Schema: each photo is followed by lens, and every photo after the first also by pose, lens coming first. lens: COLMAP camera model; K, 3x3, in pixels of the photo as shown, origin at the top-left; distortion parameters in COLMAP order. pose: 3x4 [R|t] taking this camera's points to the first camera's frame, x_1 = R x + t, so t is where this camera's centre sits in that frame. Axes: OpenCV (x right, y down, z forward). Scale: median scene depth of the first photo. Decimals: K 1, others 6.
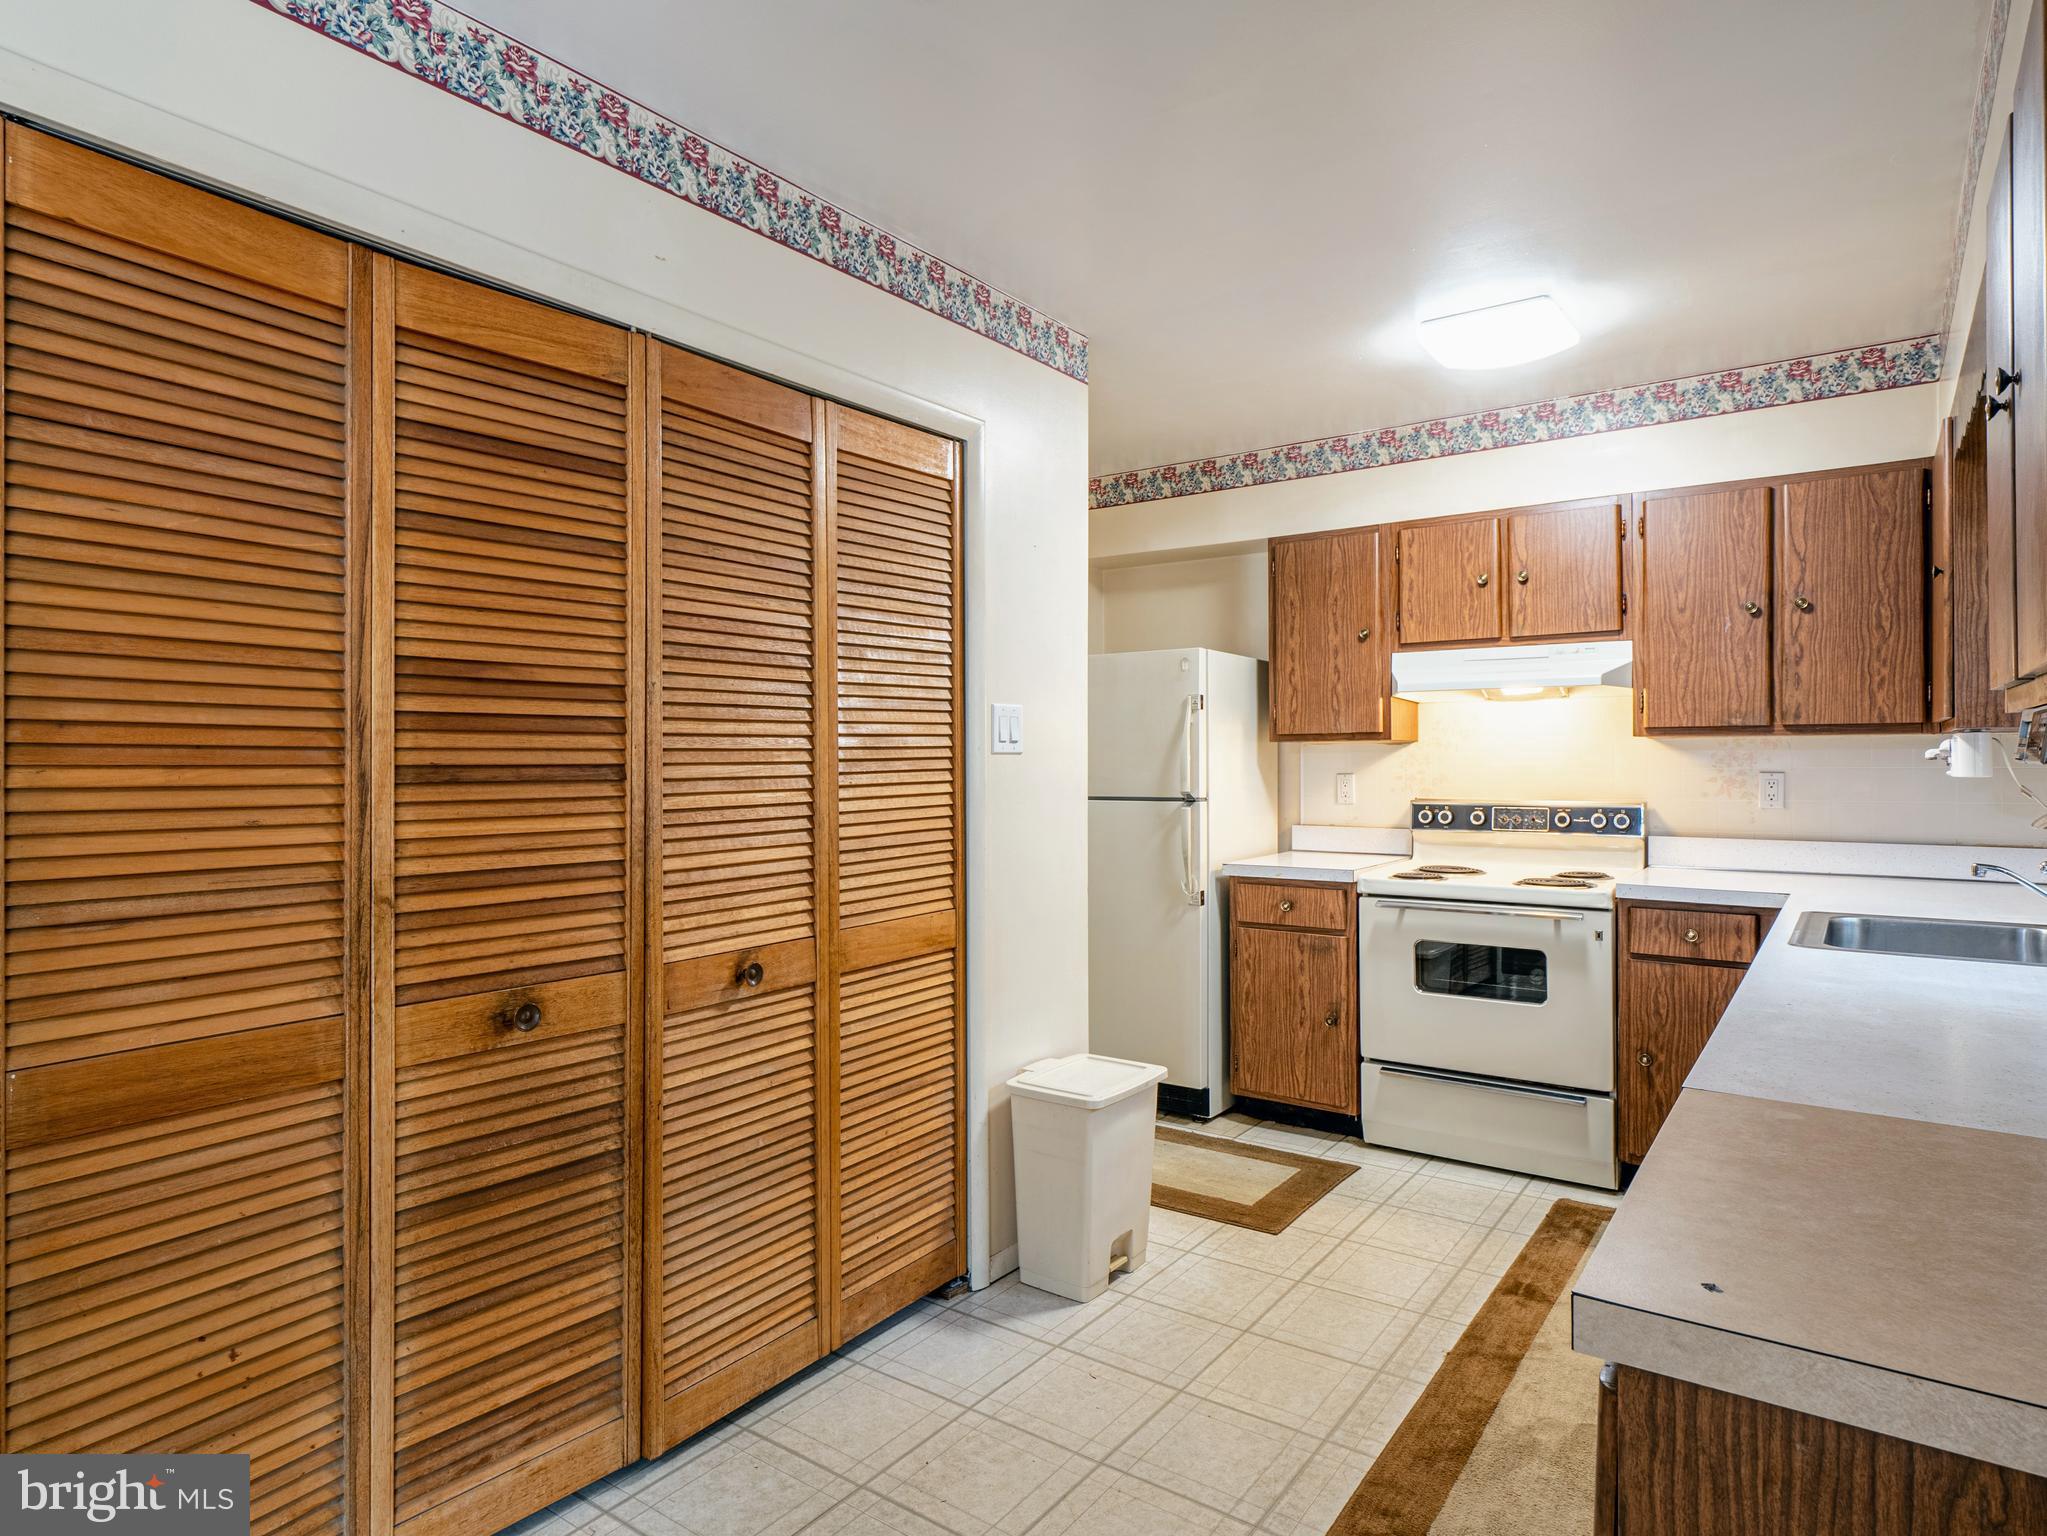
lens RADIAL K [[1163.1, 0, 1029.4], [0, 1163.1, 758.0], [0, 0, 1]] dist [0.001667, -0.001881]
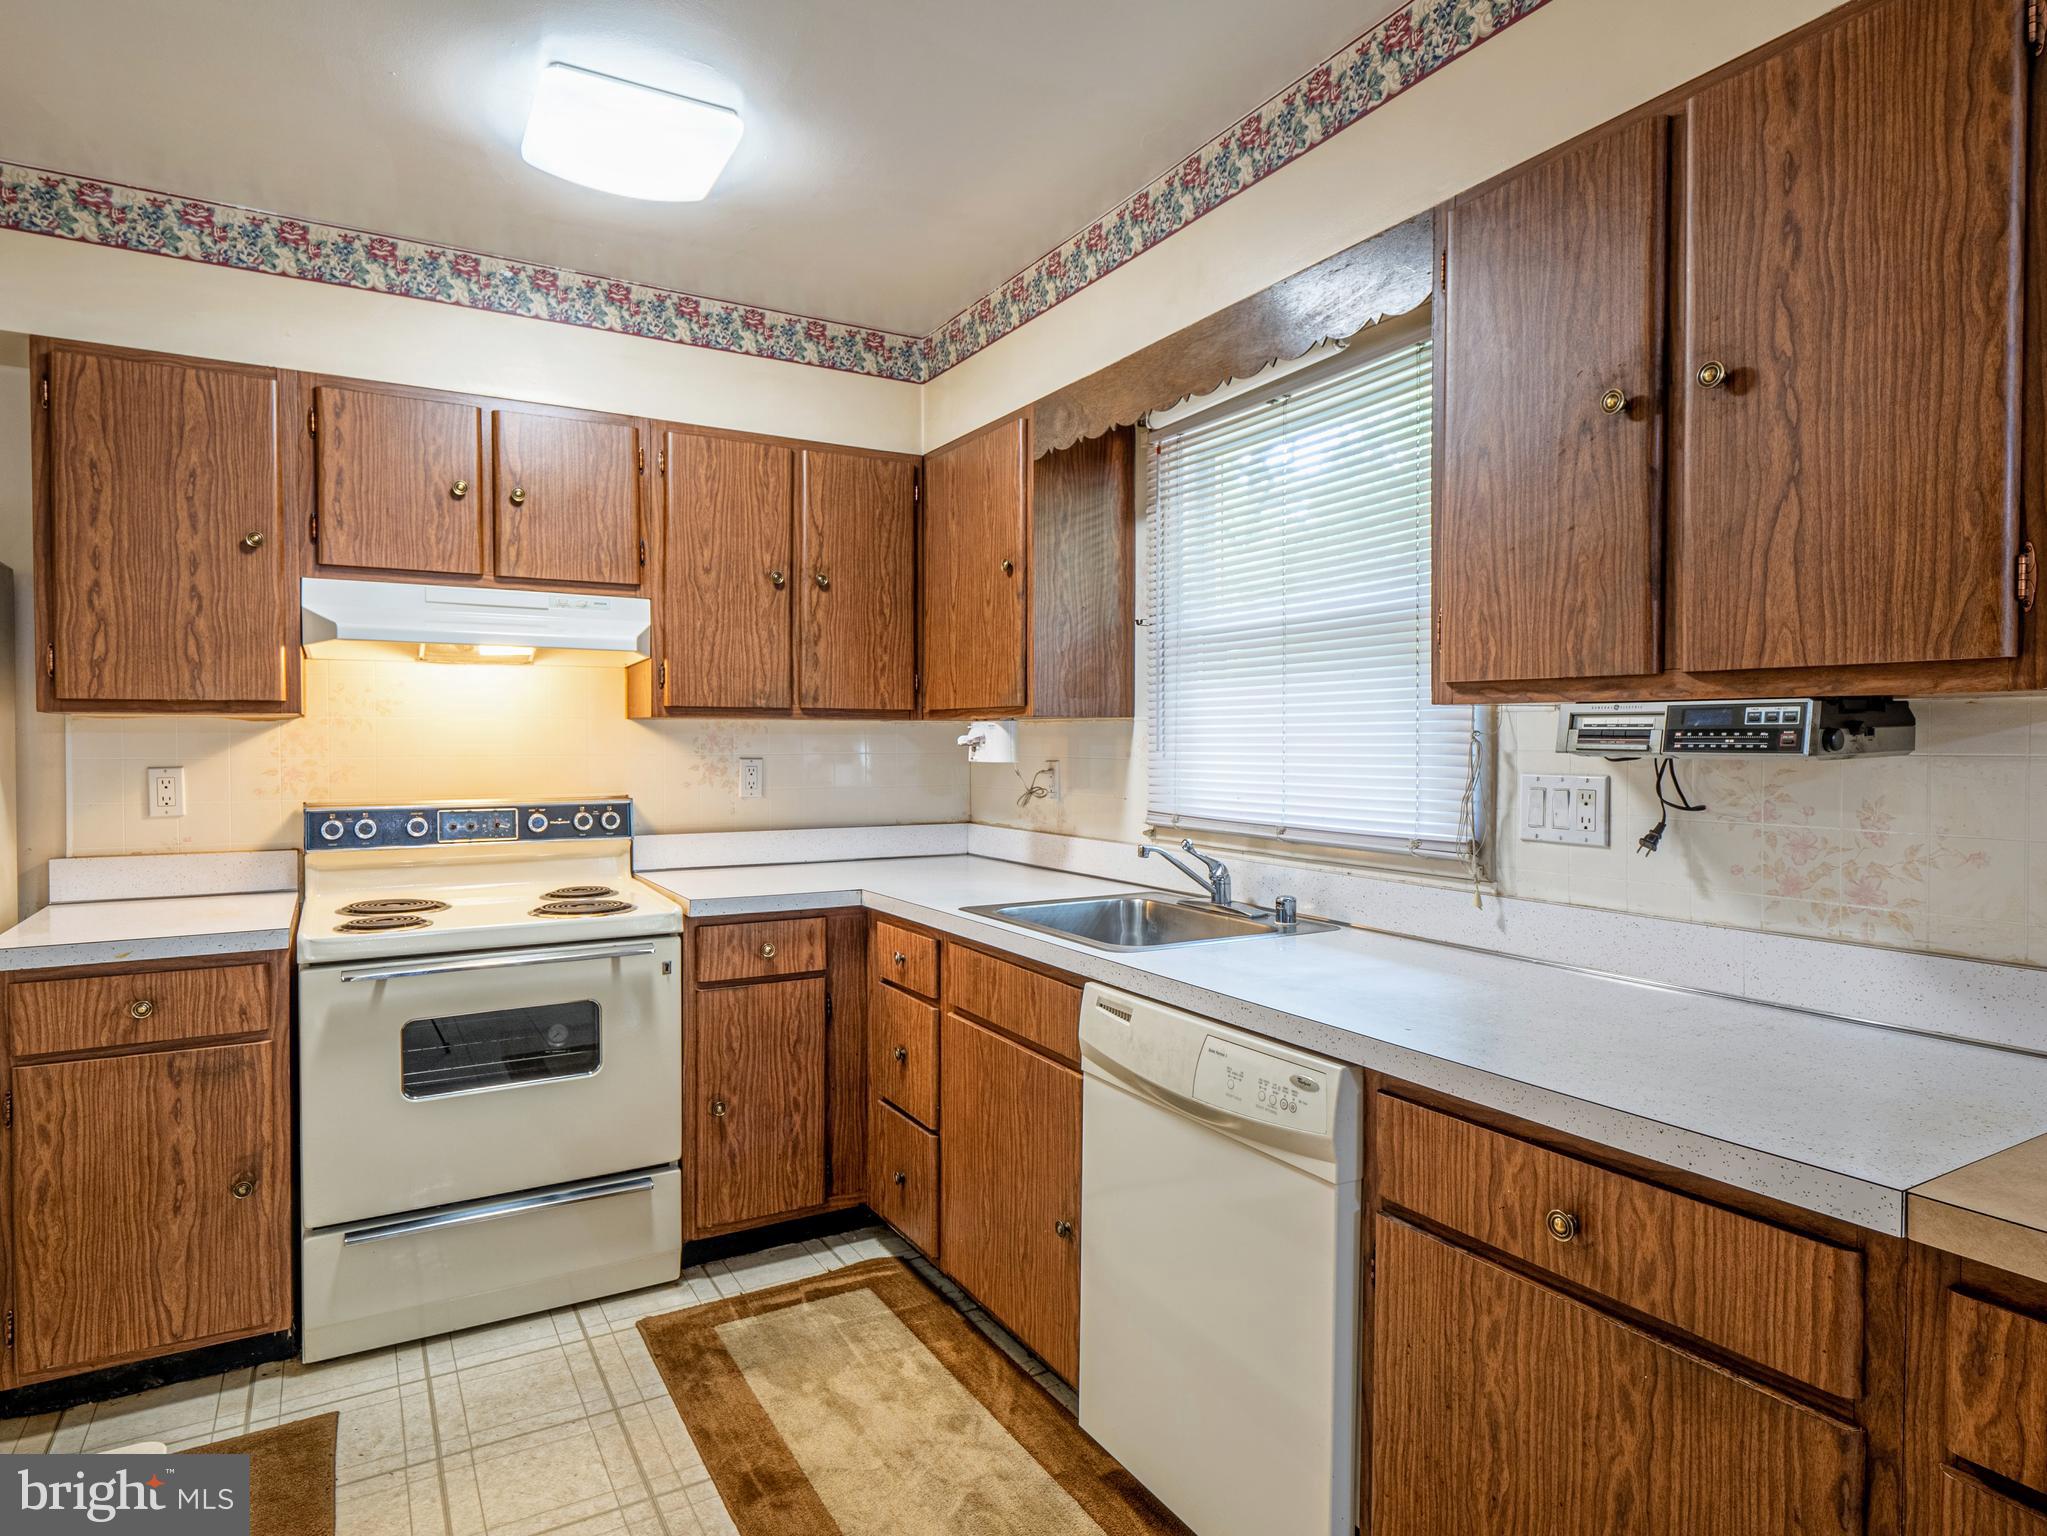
lens RADIAL K [[1163.1, 0, 1029.4], [0, 1163.1, 758.0], [0, 0, 1]] dist [0.001667, -0.001881]
pose [[0.407209, -0.011256, 0.913266, -0.117585], [-0.004503, 0.999887, 0.014332, -0.002348], [-0.913324, -0.009949, 0.407113, 0.407866]]
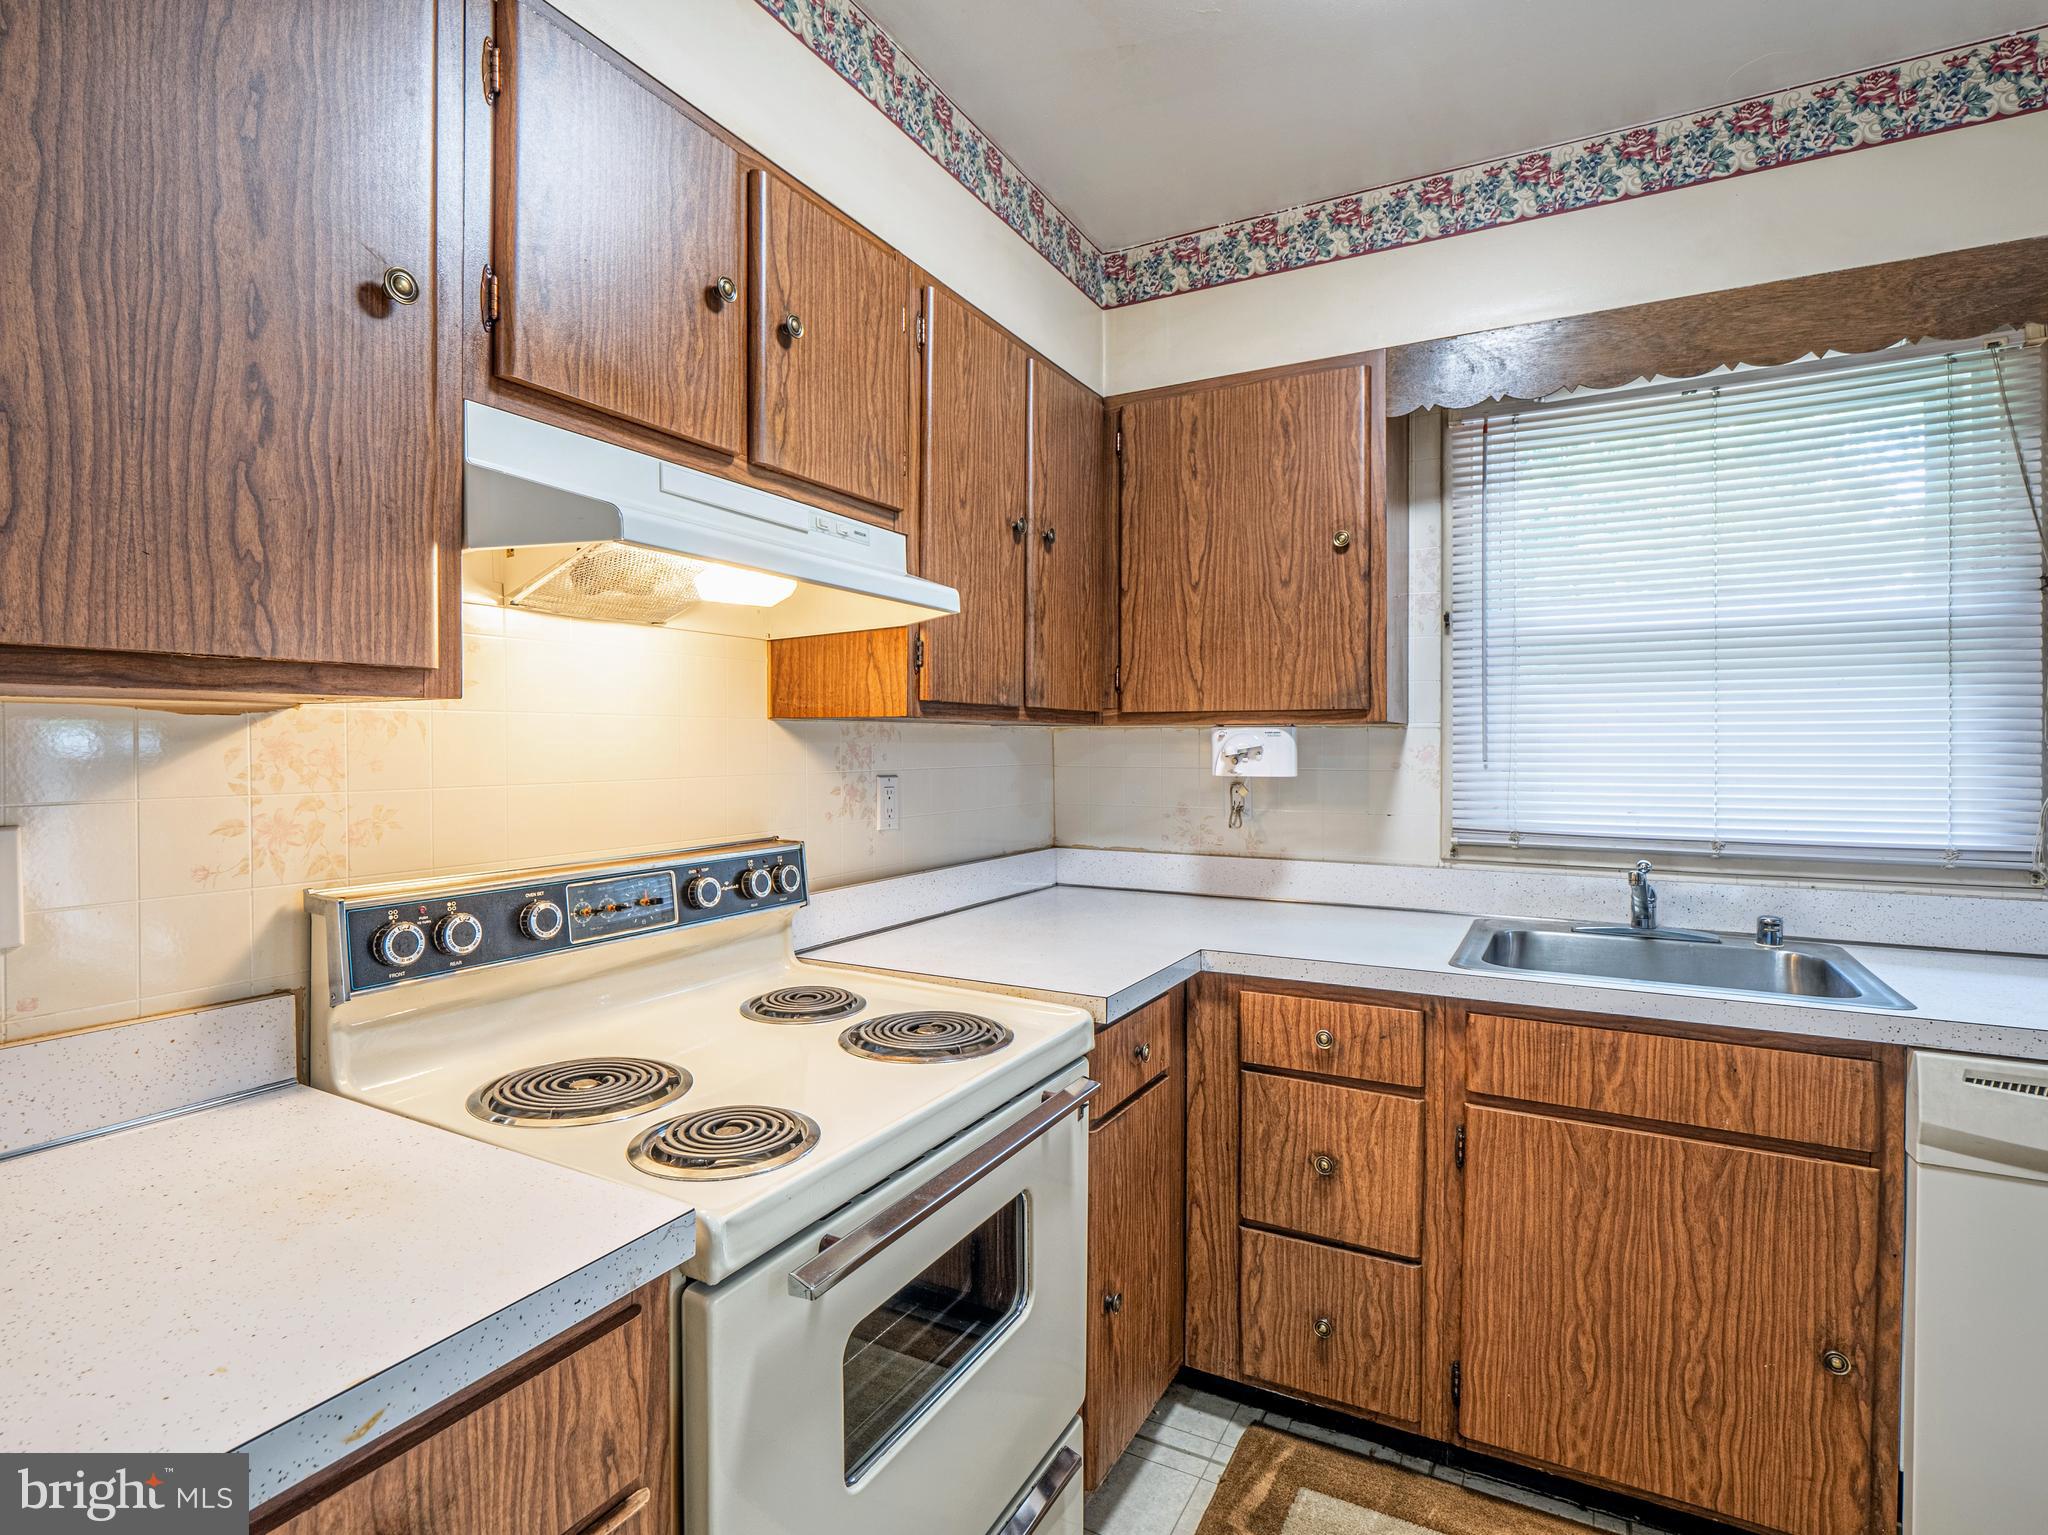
lens RADIAL K [[1002.4, 0, 1025.0], [0, 1002.4, 748.7], [0, 0, 1]] dist [-0.014127, -0.000872]
pose [[-0.118328, -0.001355, 0.992974, 0.054443], [-0.001866, 0.999998, 0.001142, -0.004205], [-0.992973, -0.001717, -0.118331, 0.965625]]
